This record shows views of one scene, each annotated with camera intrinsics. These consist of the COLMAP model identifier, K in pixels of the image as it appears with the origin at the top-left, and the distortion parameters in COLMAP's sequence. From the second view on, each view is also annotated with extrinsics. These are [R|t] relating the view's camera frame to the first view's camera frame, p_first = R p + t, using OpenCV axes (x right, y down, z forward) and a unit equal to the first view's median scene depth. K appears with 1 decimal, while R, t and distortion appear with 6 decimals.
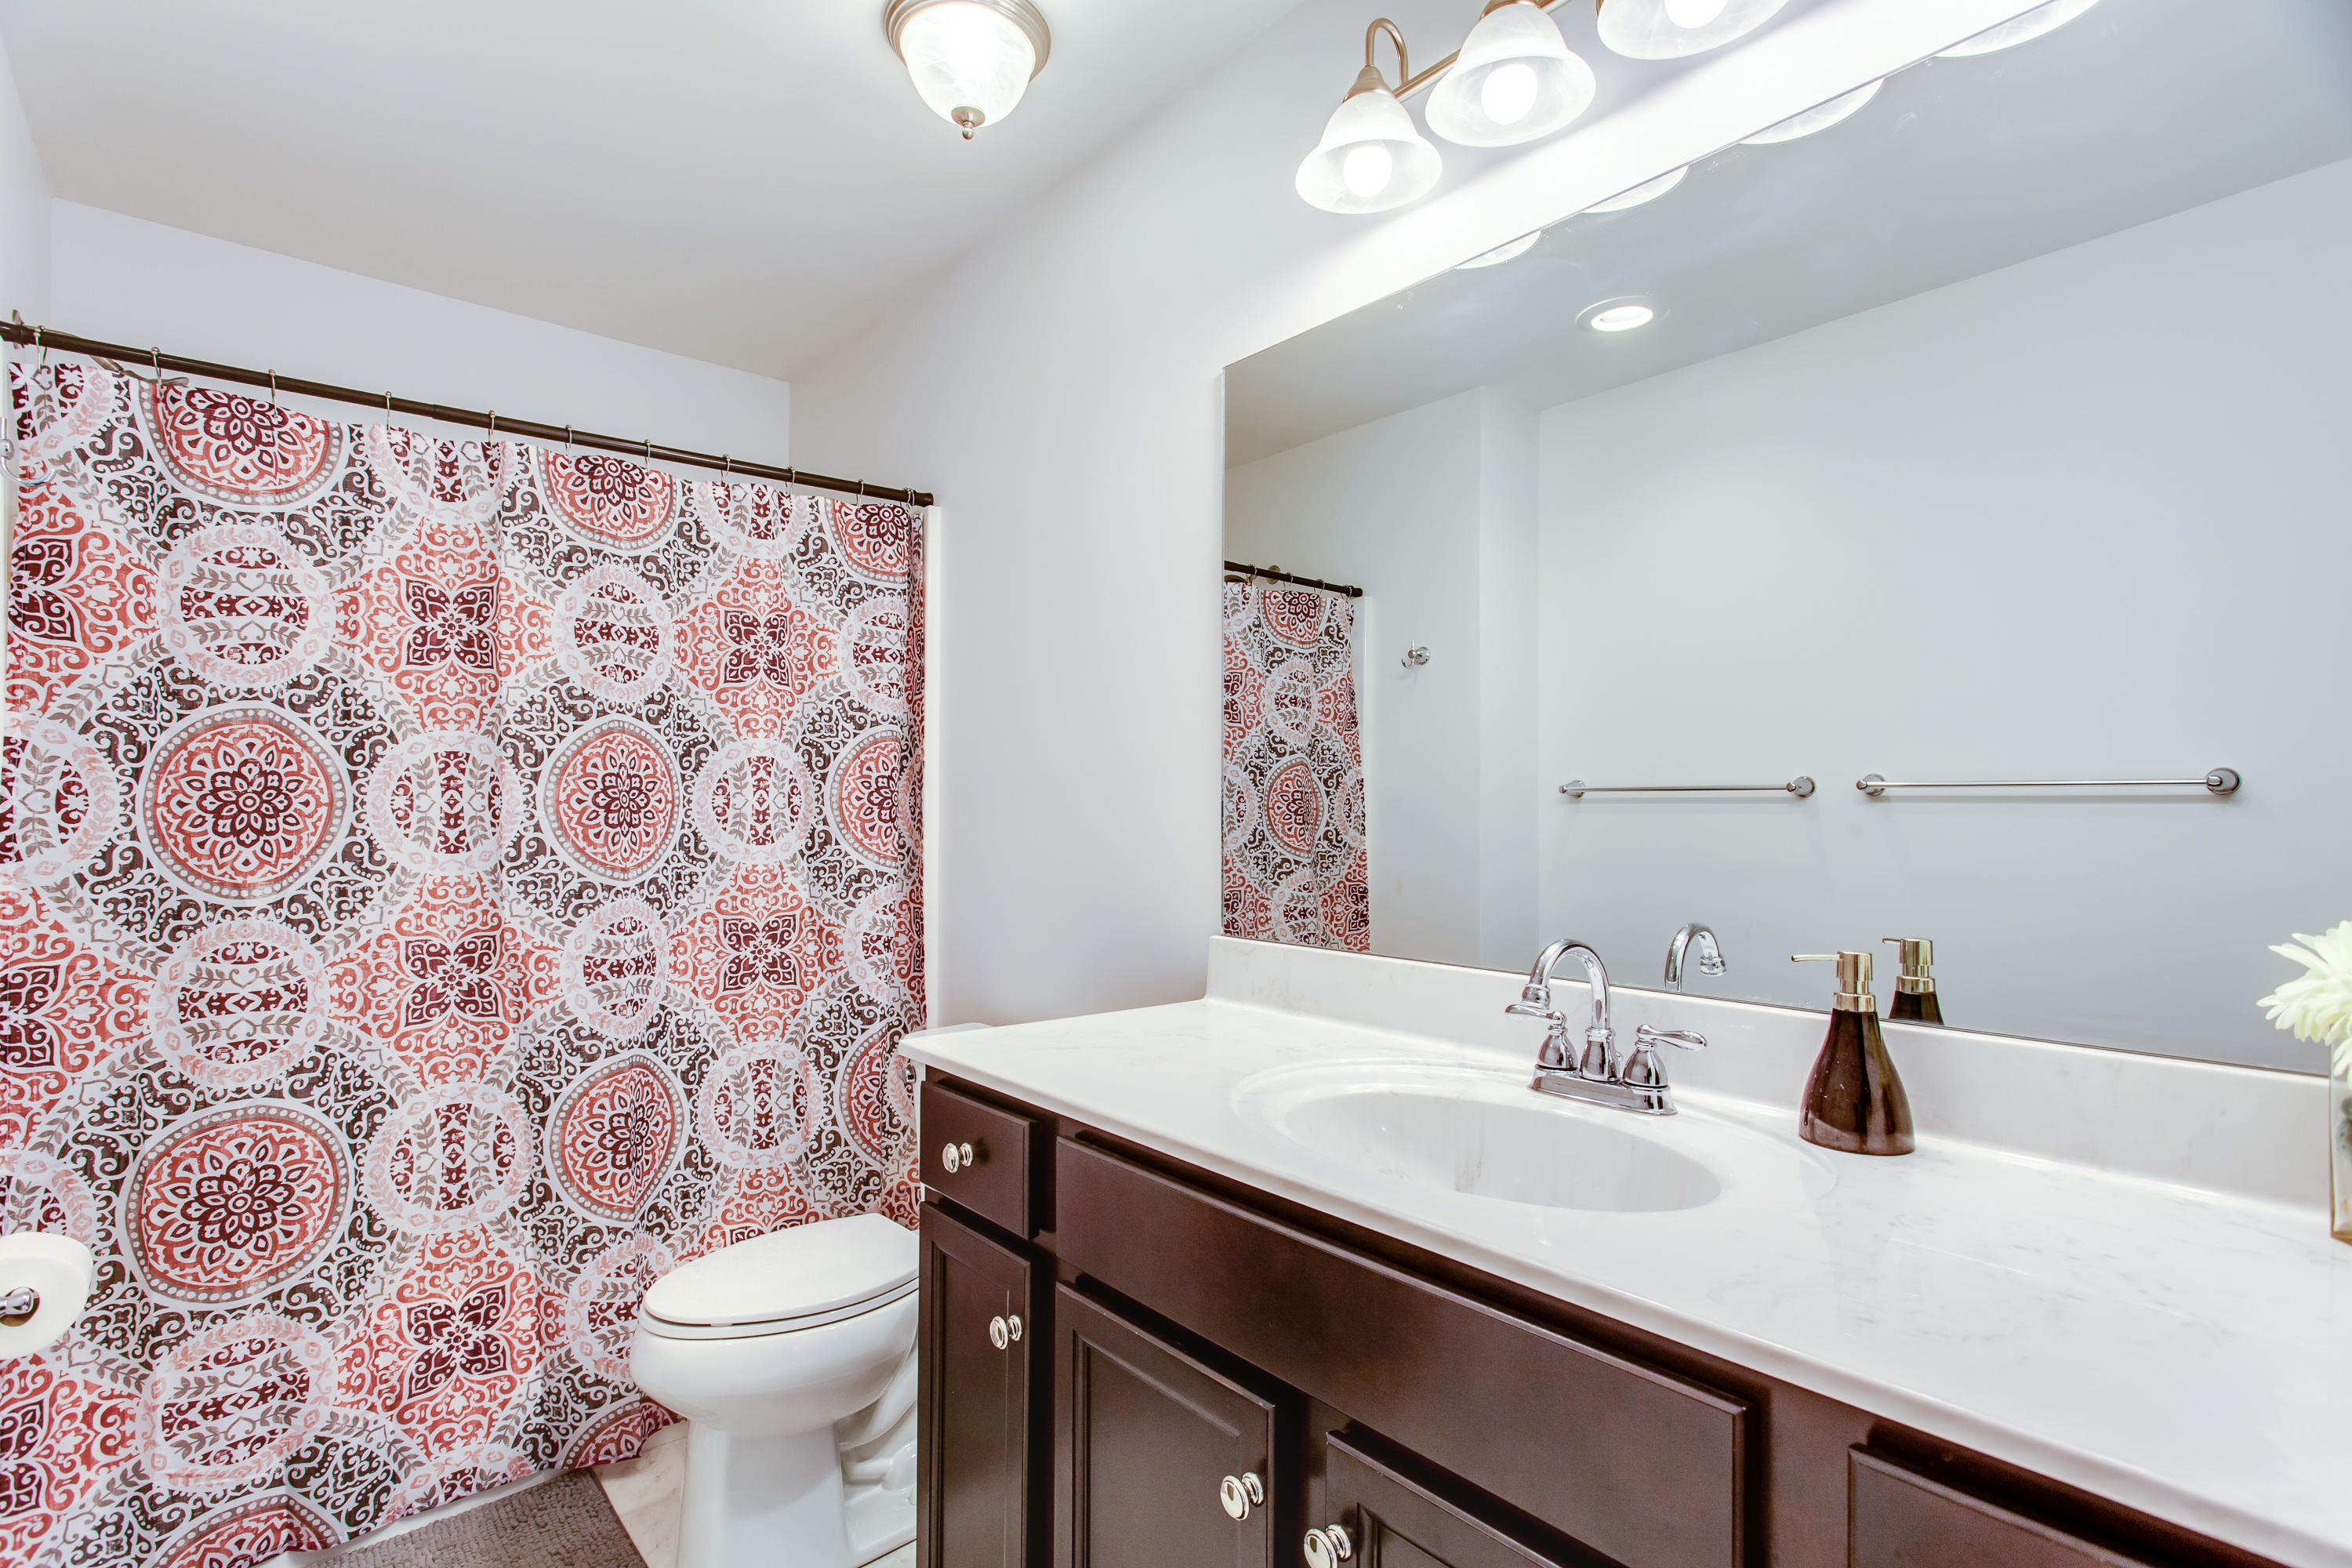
lens RADIAL K [[1185.5, 0, 1153.5], [0, 1185.5, 799.9], [0, 0, 1]] dist [0.009061, -0.000122]
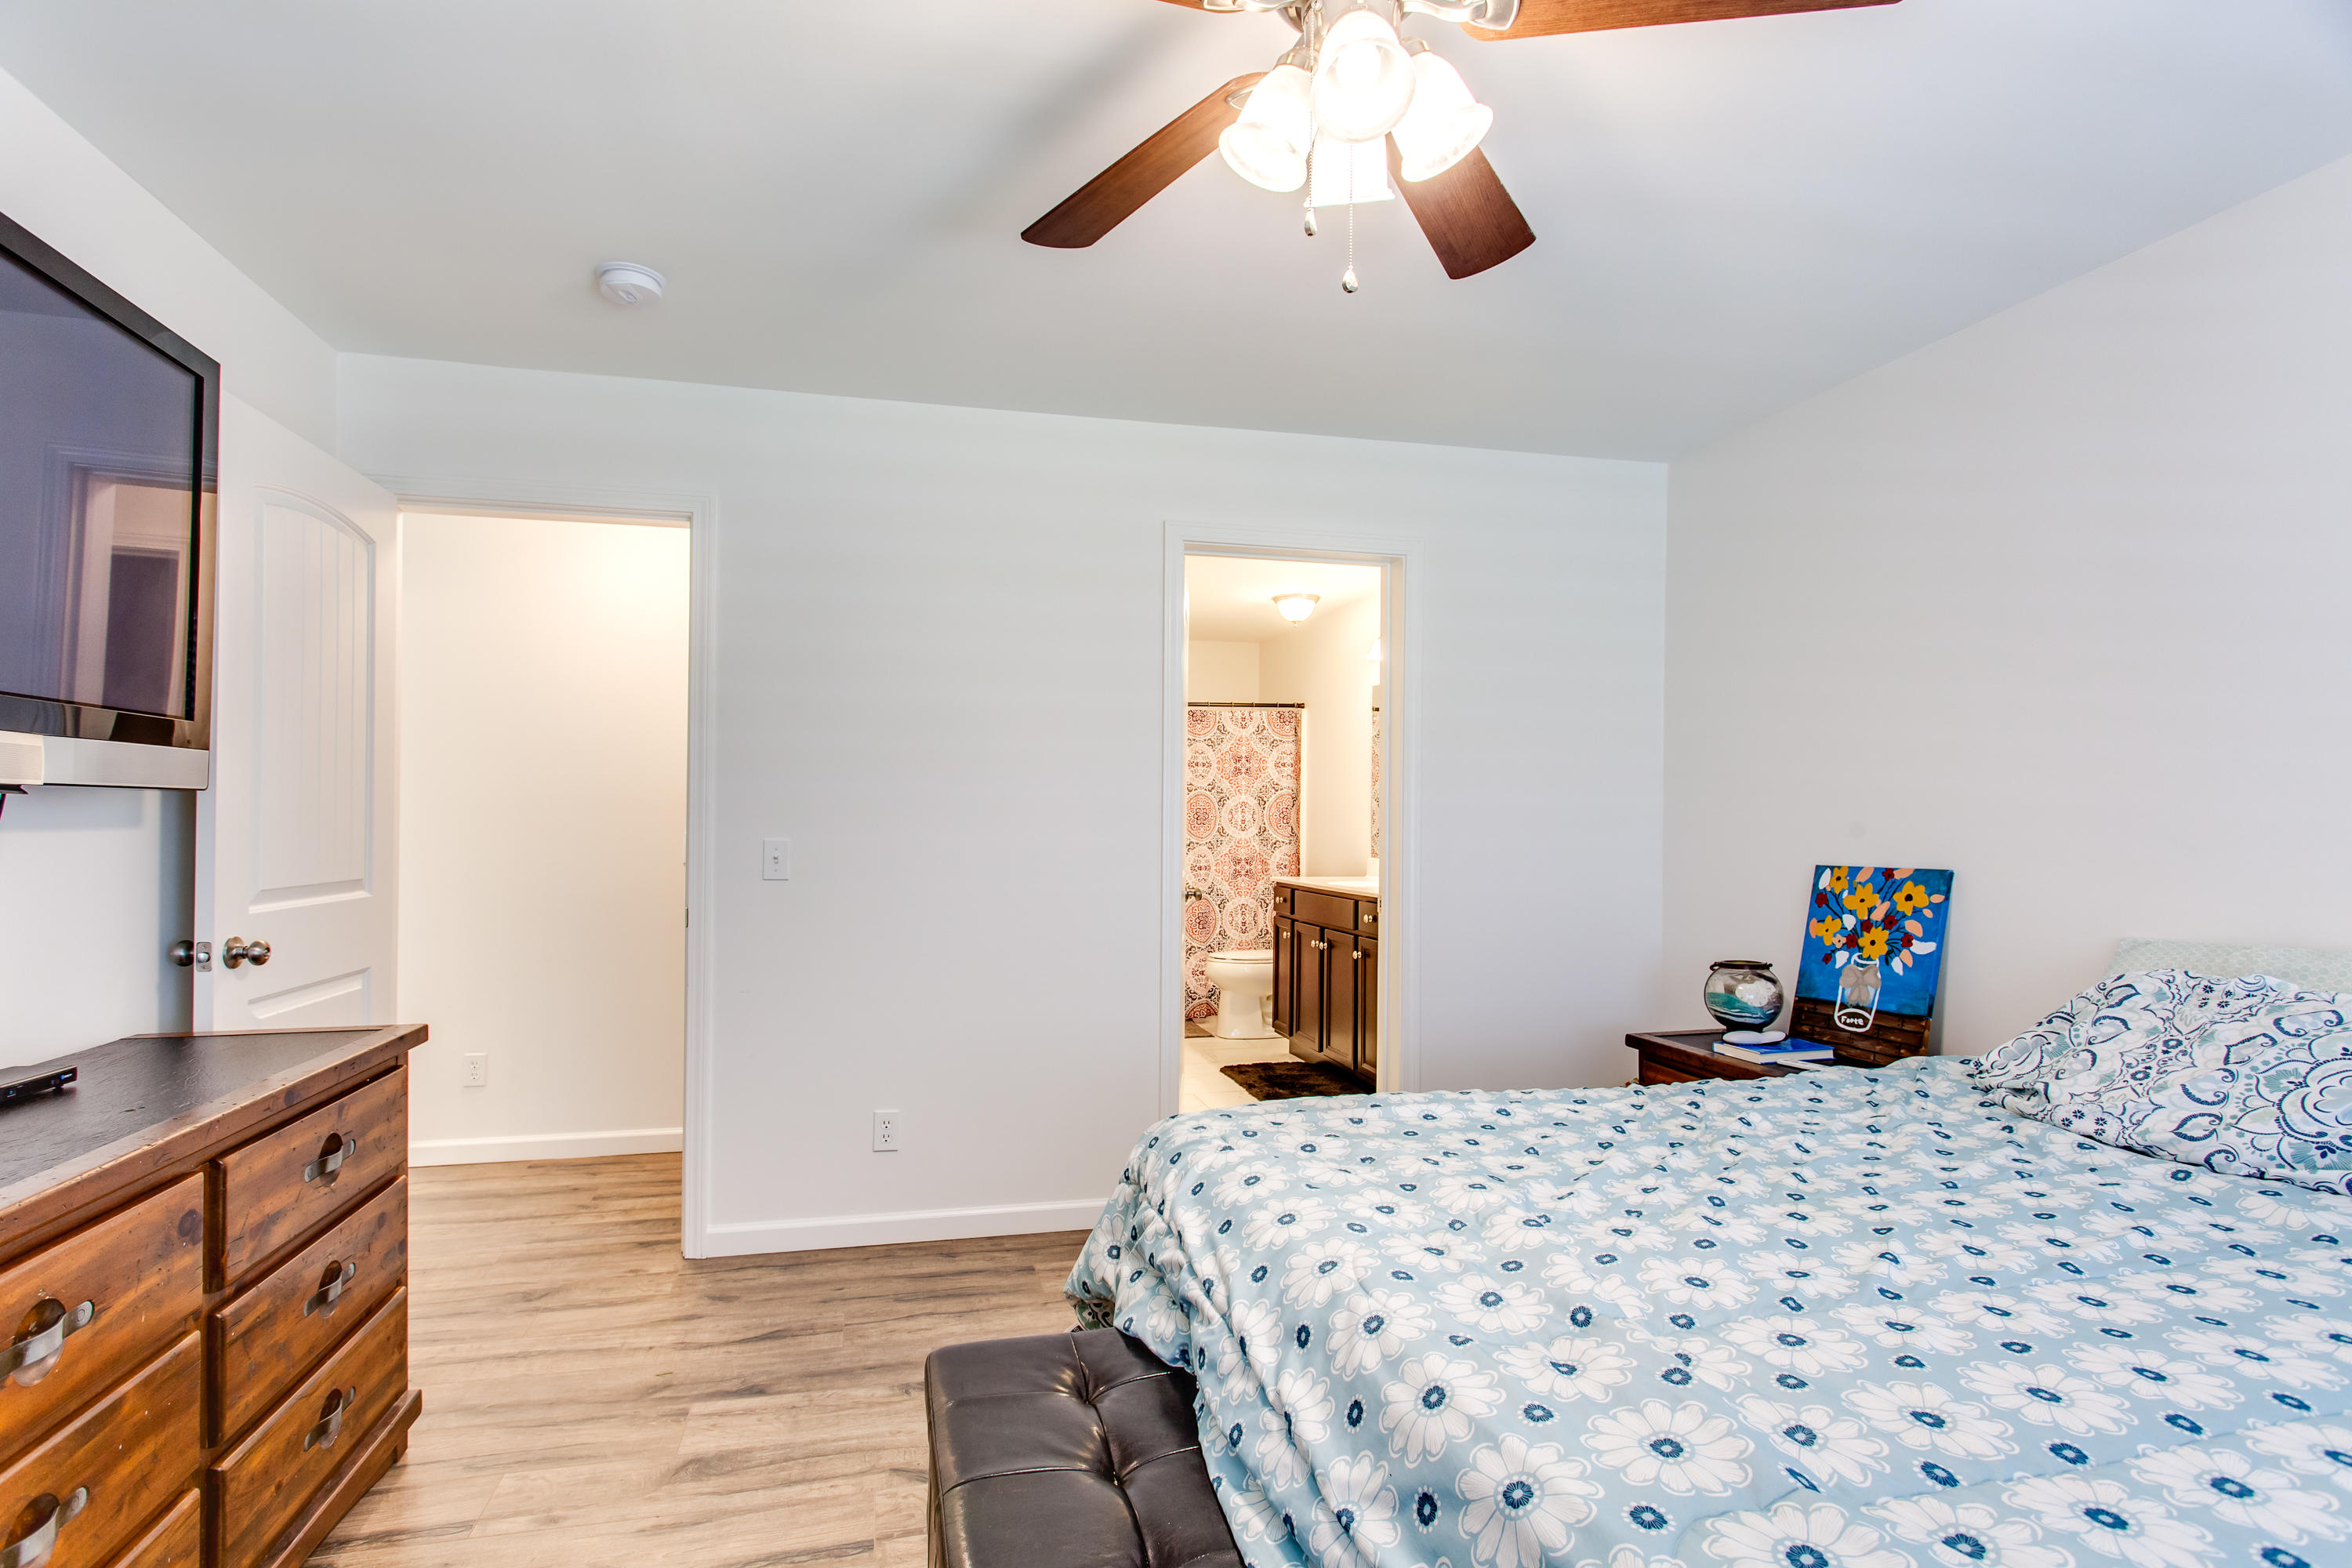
lens RADIAL K [[1185.5, 0, 1171.9], [0, 1185.5, 794.1], [0, 0, 1]] dist [0.009061, -0.000122]
pose [[0.911779, -0.007285, -0.410616, 0.725278], [-0.003369, 0.999676, -0.025218, 0.020487], [0.410667, 0.024377, 0.911460, -1.778474]]
